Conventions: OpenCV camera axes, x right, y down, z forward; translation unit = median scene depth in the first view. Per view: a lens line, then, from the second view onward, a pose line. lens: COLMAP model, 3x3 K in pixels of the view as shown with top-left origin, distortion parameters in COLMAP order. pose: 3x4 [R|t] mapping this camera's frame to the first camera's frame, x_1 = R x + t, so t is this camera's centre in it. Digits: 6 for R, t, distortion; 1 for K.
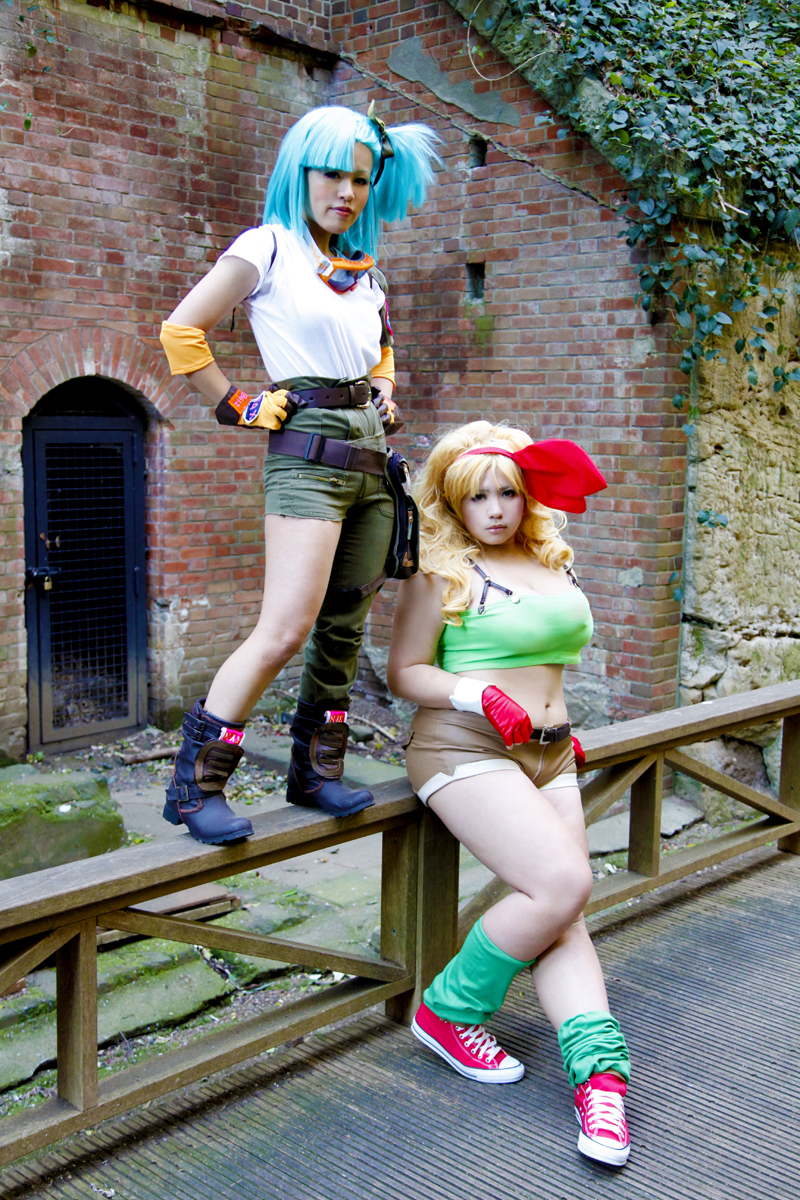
lens RADIAL K [[1338.1, 0, 408.1], [0, 1338.1, 616.7], [0, 0, 1]] dist [0.077334, 0.000000]
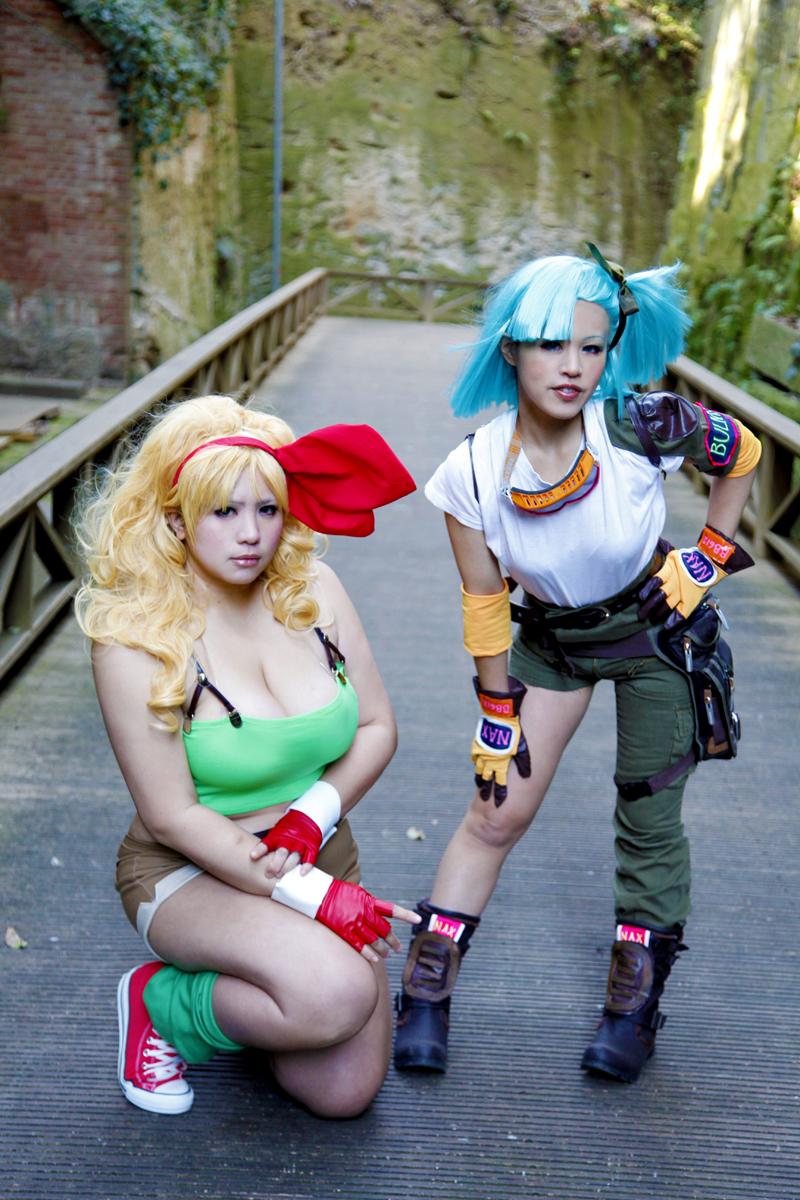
lens RADIAL K [[1957.6, 0, 396.6], [0, 1957.6, 601.1], [0, 0, 1]] dist [0.277324, 0.000000]
pose [[0.737803, -0.116458, 0.664894, -1.401835], [0.061744, 0.992519, 0.105328, 0.161681], [-0.672186, -0.036658, 0.739474, -1.285482]]
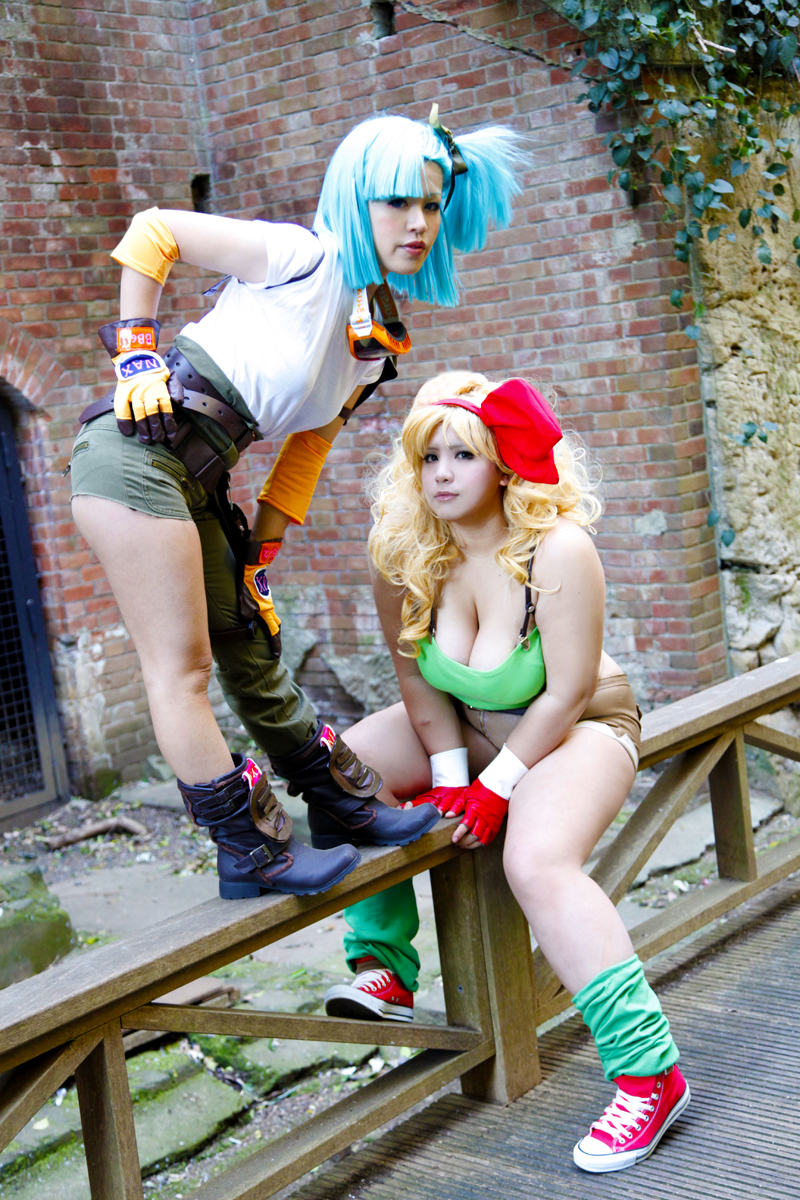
lens RADIAL K [[1726.5, 0, 404.2], [0, 1726.5, 615.3], [0, 0, 1]] dist [0.180116, 0.000000]
pose [[0.988889, -0.143135, 0.040148, -0.028914], [0.143172, 0.989696, 0.001964, 0.001538], [-0.040015, 0.003806, 0.999192, -0.029722]]
